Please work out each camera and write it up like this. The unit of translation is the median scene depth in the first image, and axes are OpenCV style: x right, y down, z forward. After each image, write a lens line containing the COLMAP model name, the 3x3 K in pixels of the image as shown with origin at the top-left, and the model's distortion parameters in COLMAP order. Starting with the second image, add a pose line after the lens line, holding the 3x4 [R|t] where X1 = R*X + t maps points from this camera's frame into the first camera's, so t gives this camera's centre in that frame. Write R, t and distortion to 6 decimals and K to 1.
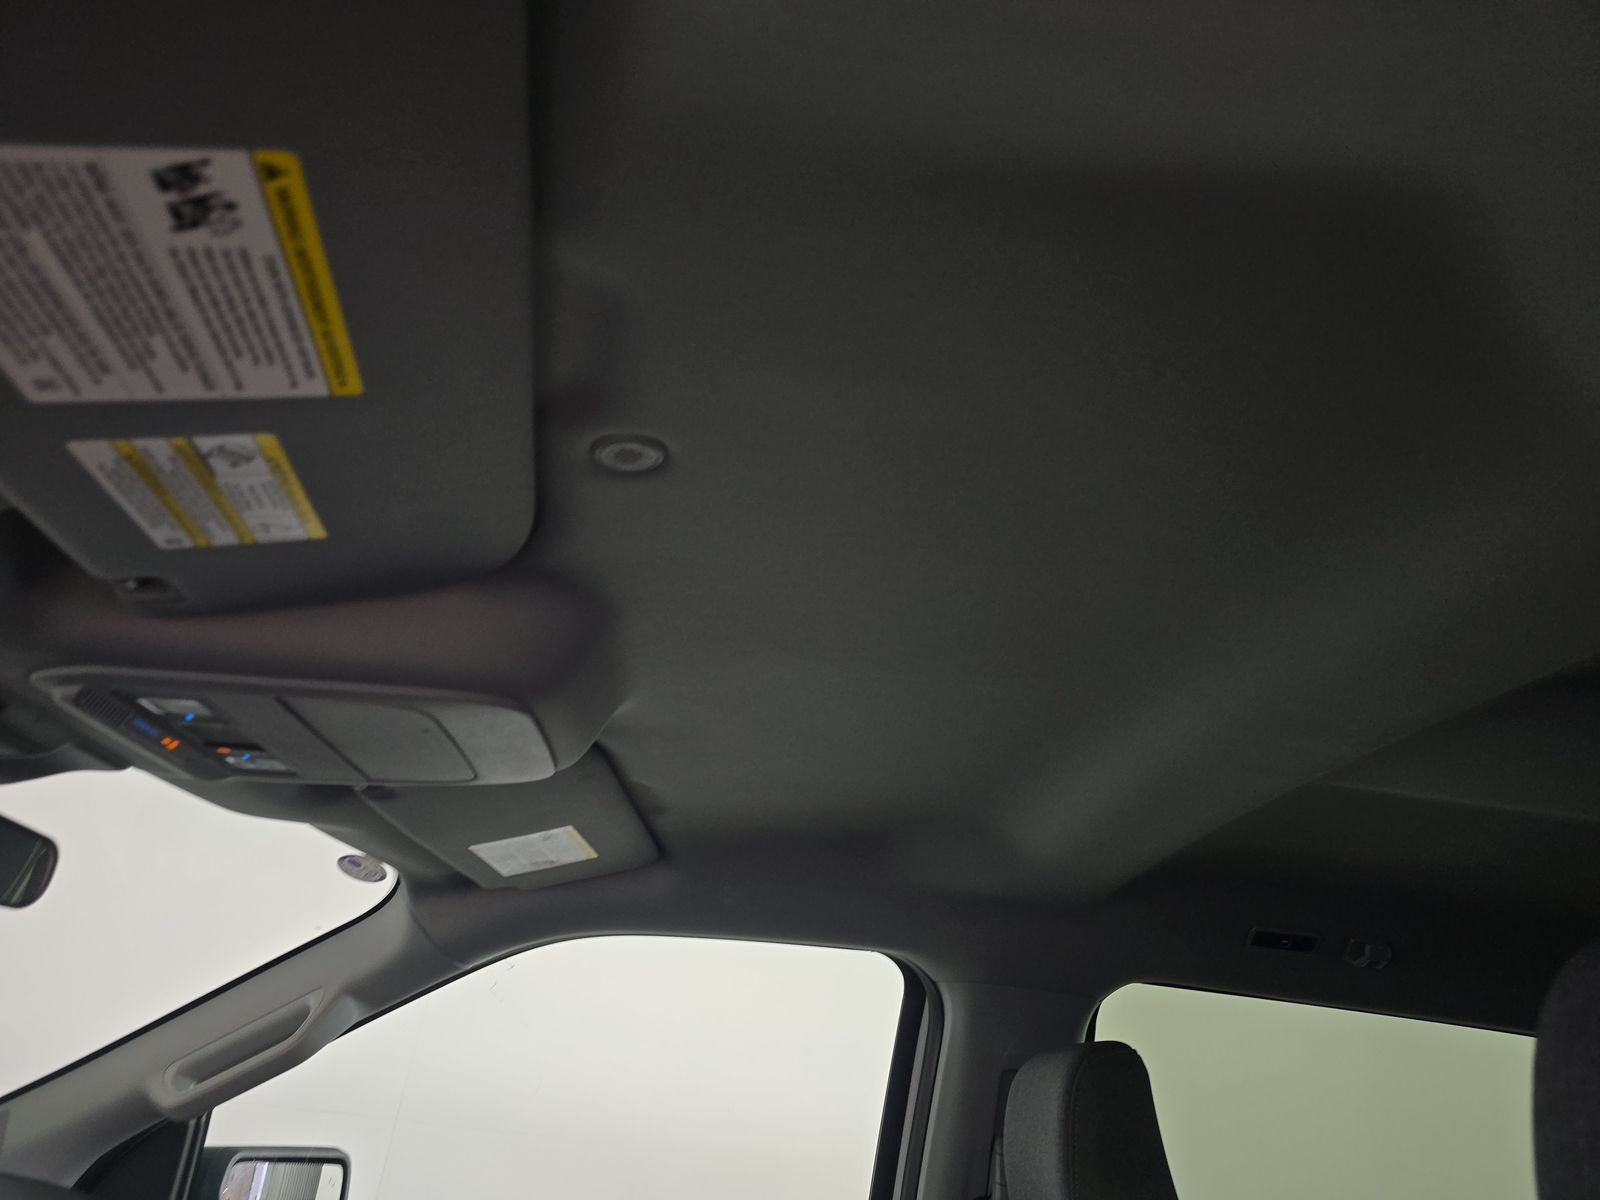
lens RADIAL K [[1114.9, 0, 794.4], [0, 1114.9, 613.3], [0, 0, 1]] dist [0.064061, -0.059939]
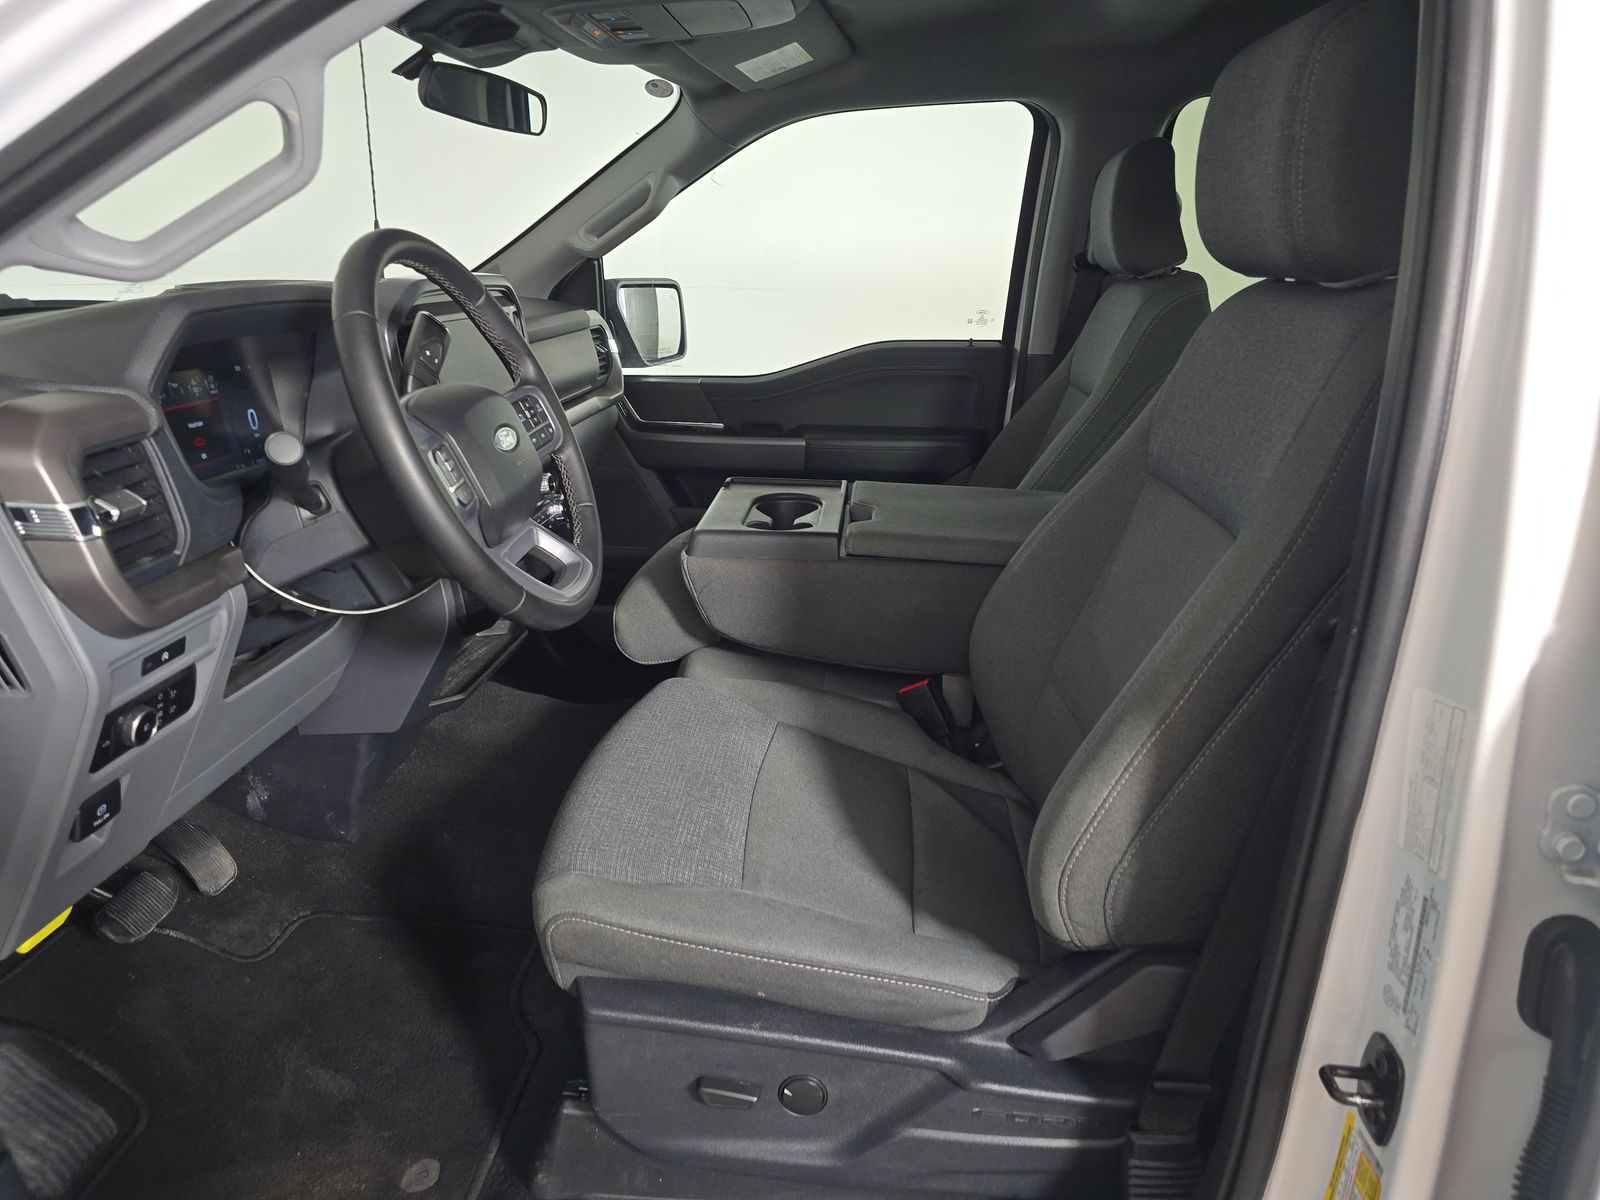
lens RADIAL K [[1114.9, 0, 794.4], [0, 1114.9, 613.3], [0, 0, 1]] dist [0.064061, -0.059939]
pose [[0.982038, -0.053839, -0.180841, 0.031165], [0.157990, 0.758612, 0.632097, -0.169772], [0.103157, -0.649314, 0.753492, -0.588748]]
